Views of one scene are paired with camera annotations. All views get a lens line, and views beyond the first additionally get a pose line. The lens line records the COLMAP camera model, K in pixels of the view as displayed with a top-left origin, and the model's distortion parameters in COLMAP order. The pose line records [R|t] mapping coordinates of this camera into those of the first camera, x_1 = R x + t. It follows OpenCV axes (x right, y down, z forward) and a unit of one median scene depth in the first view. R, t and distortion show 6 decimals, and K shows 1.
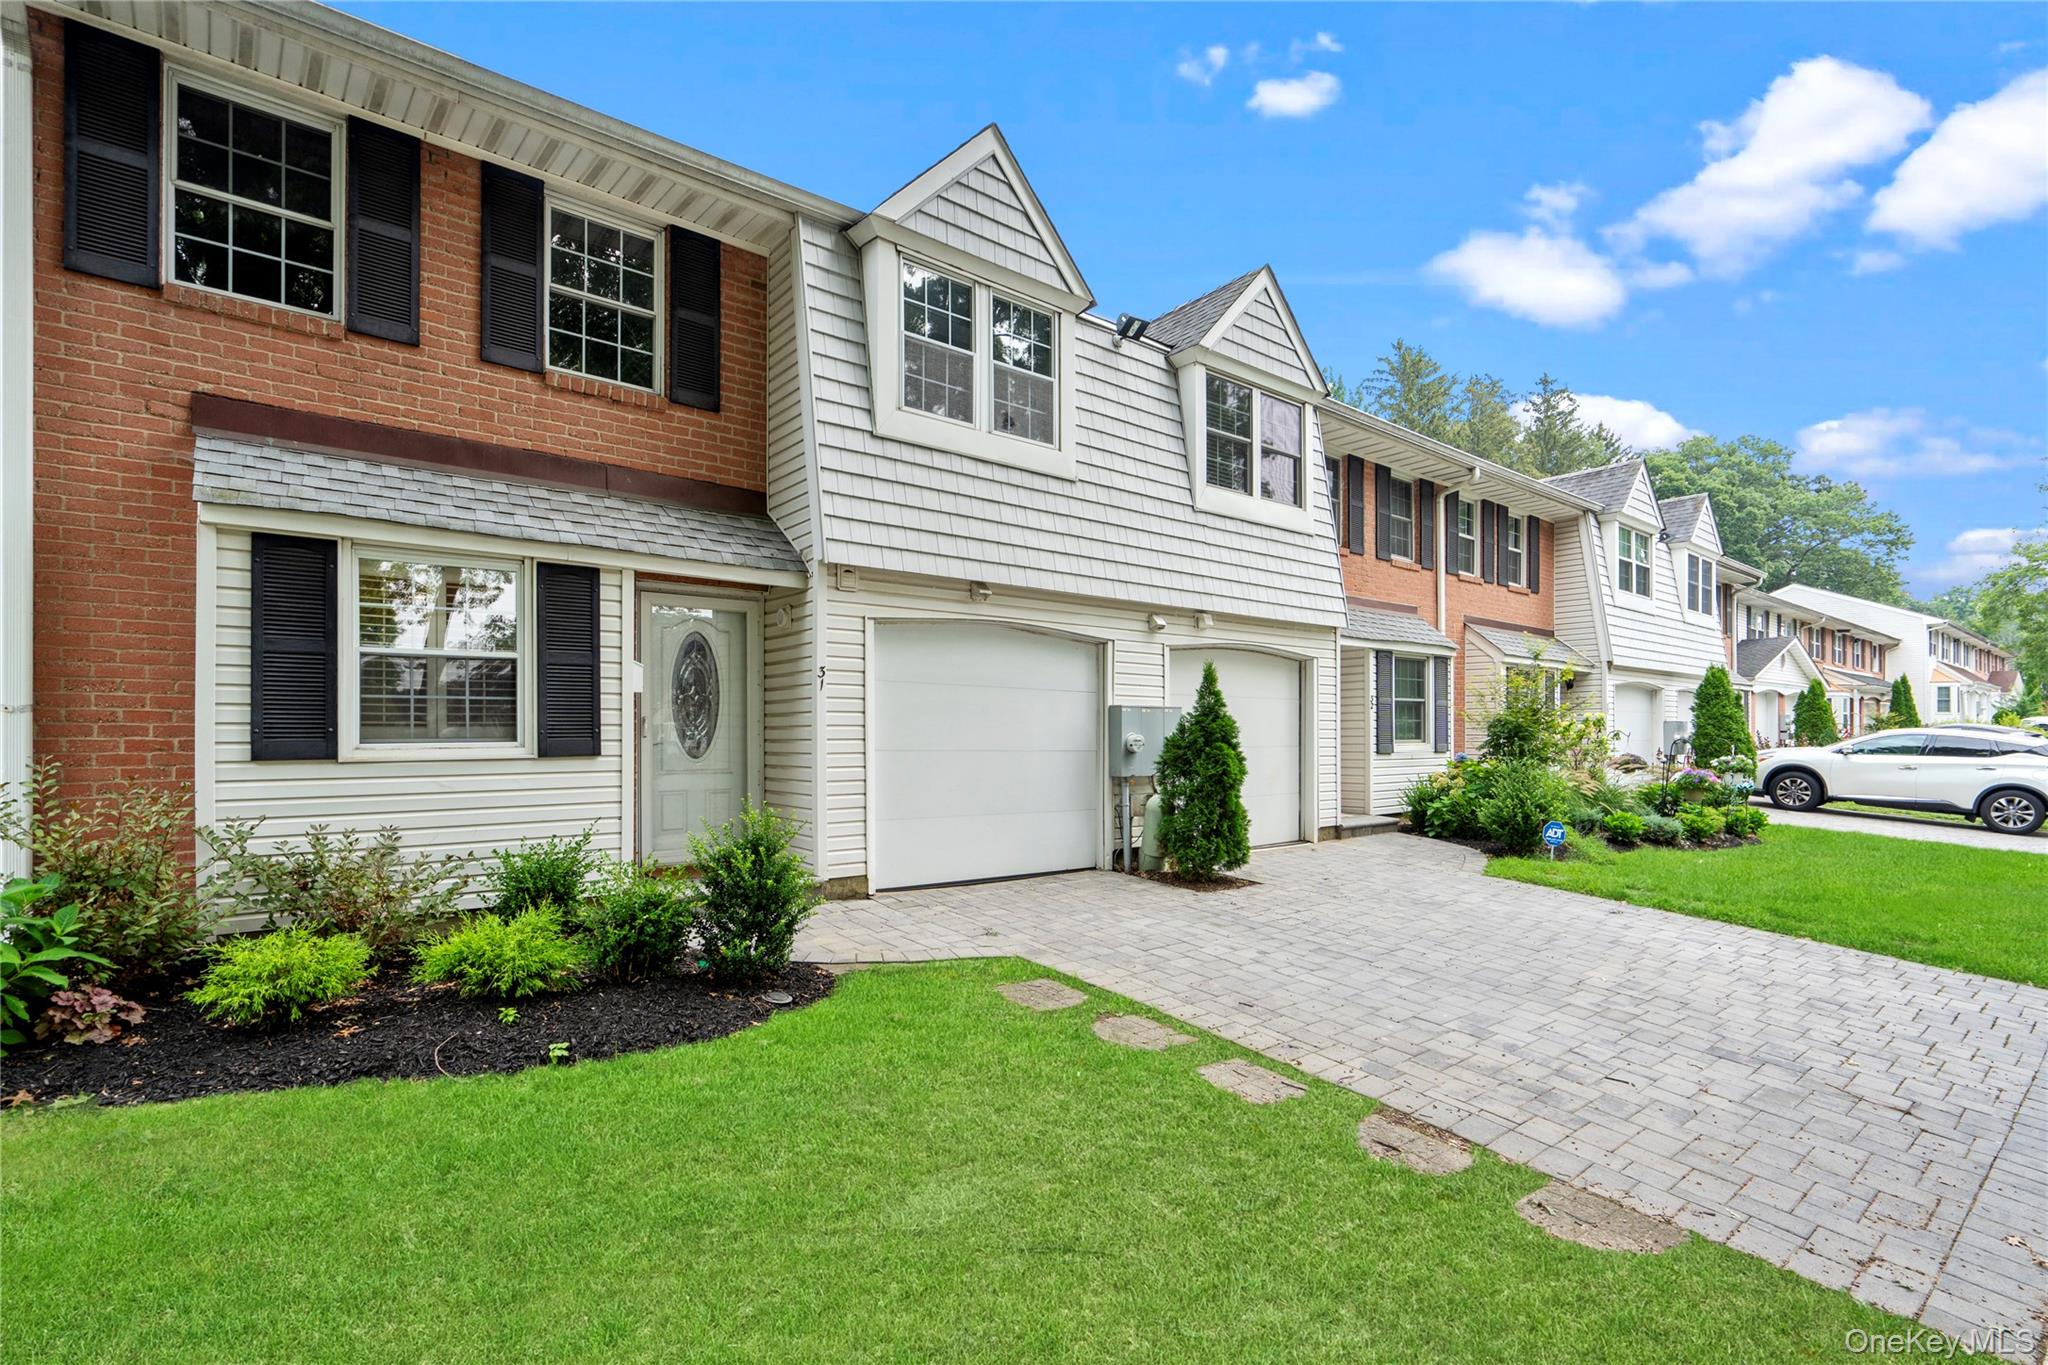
lens RADIAL K [[958.5, 0, 1030.7], [0, 958.5, 693.4], [0, 0, 1]] dist [0.001151, 0.000637]
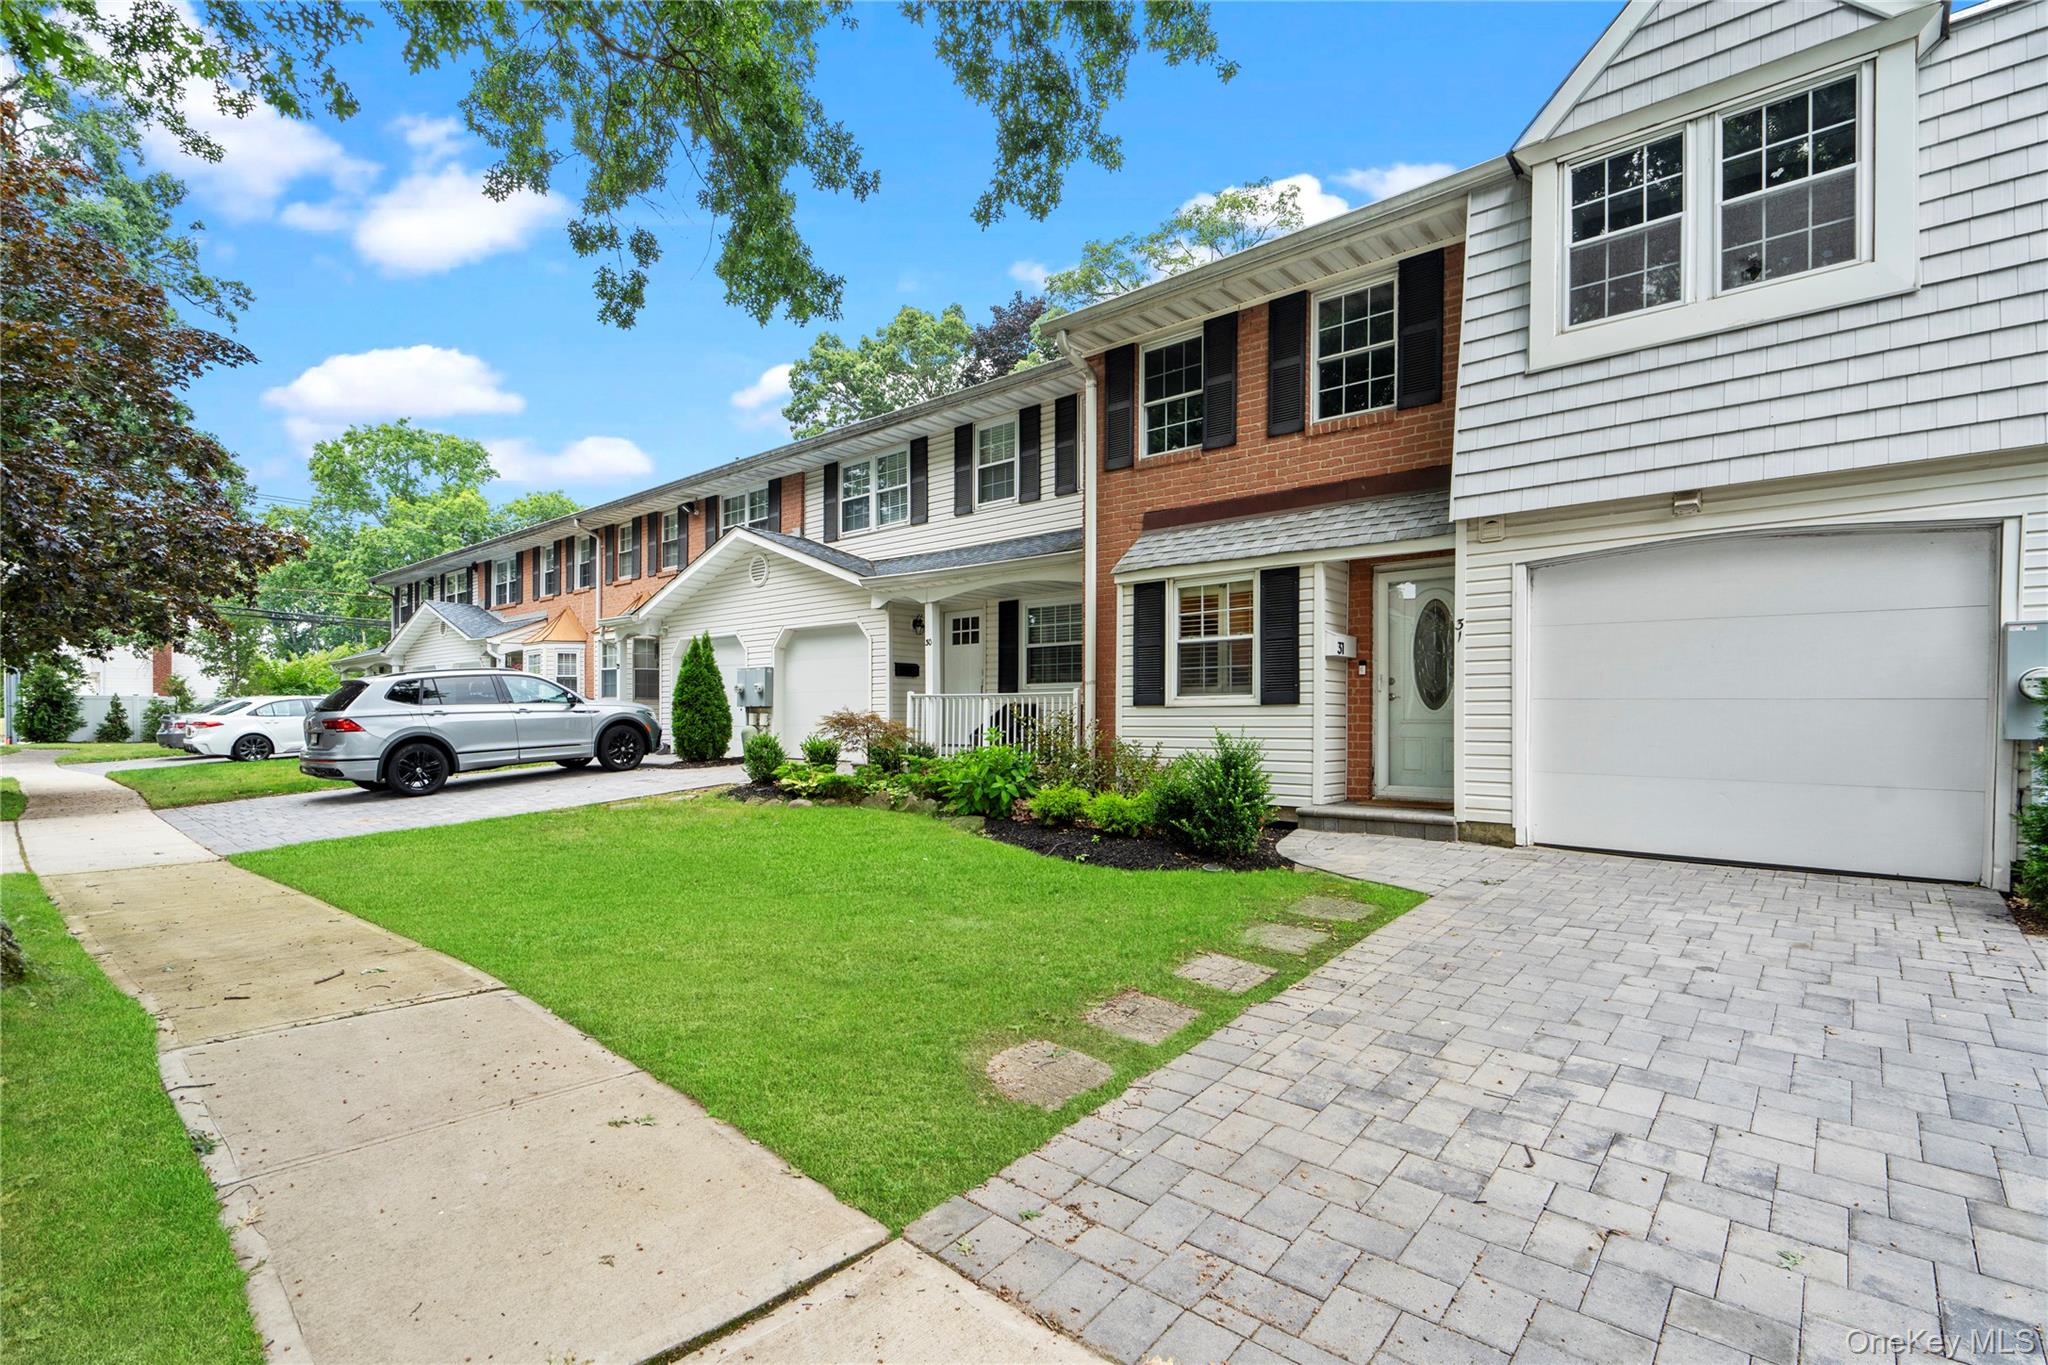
lens RADIAL K [[958.5, 0, 1030.7], [0, 958.5, 693.4], [0, 0, 1]] dist [0.001151, 0.000637]
pose [[0.164424, -0.028183, -0.985987, 0.866615], [0.036134, 0.999093, -0.022532, 0.069591], [0.985728, -0.031923, 0.165293, 0.414270]]
